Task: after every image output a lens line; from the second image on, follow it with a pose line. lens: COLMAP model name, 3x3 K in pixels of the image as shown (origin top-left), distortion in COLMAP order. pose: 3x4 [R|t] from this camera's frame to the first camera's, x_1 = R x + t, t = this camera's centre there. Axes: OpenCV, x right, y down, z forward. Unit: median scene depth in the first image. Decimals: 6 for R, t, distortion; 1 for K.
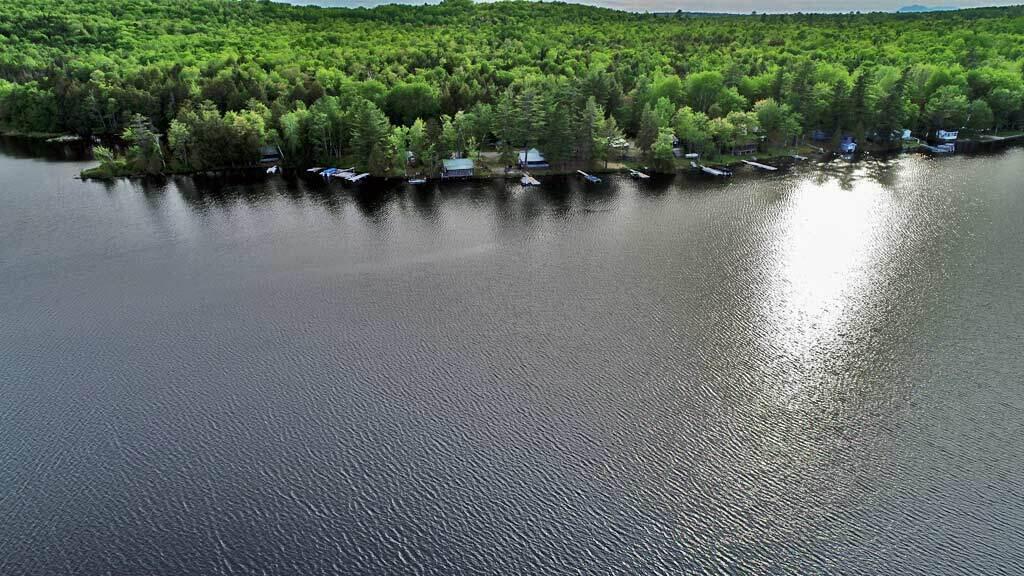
lens RADIAL K [[704.5, 0, 512.0], [0, 704.5, 288.0], [0, 0, 1]] dist [-0.002673, -0.000638]
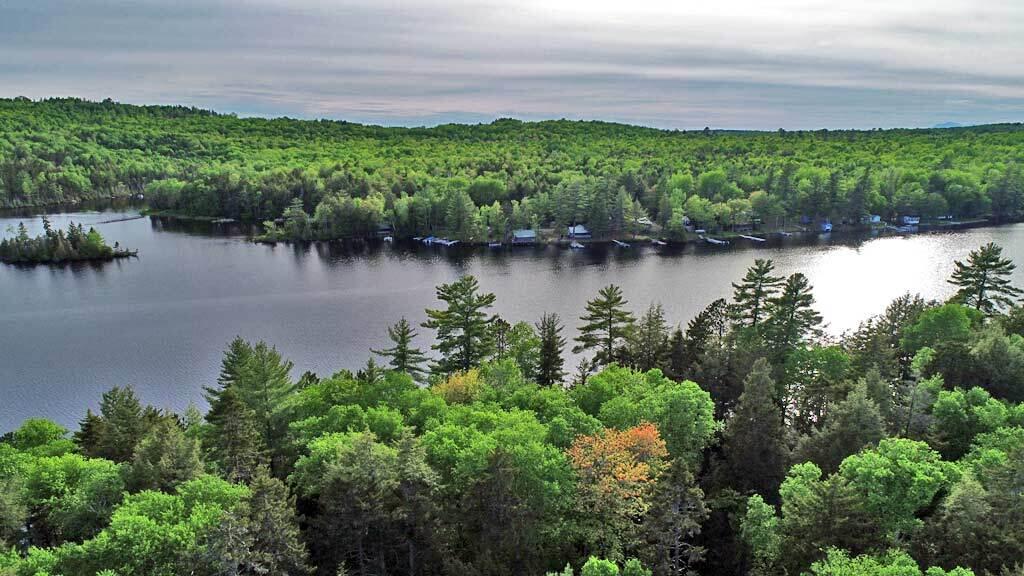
lens RADIAL K [[704.5, 0, 512.0], [0, 704.5, 288.0], [0, 0, 1]] dist [-0.002673, -0.000638]
pose [[0.998423, 0.007373, -0.055654, -0.017774], [-0.015828, 0.988092, -0.153045, 0.103976], [0.053863, 0.153684, 0.986651, -0.251884]]
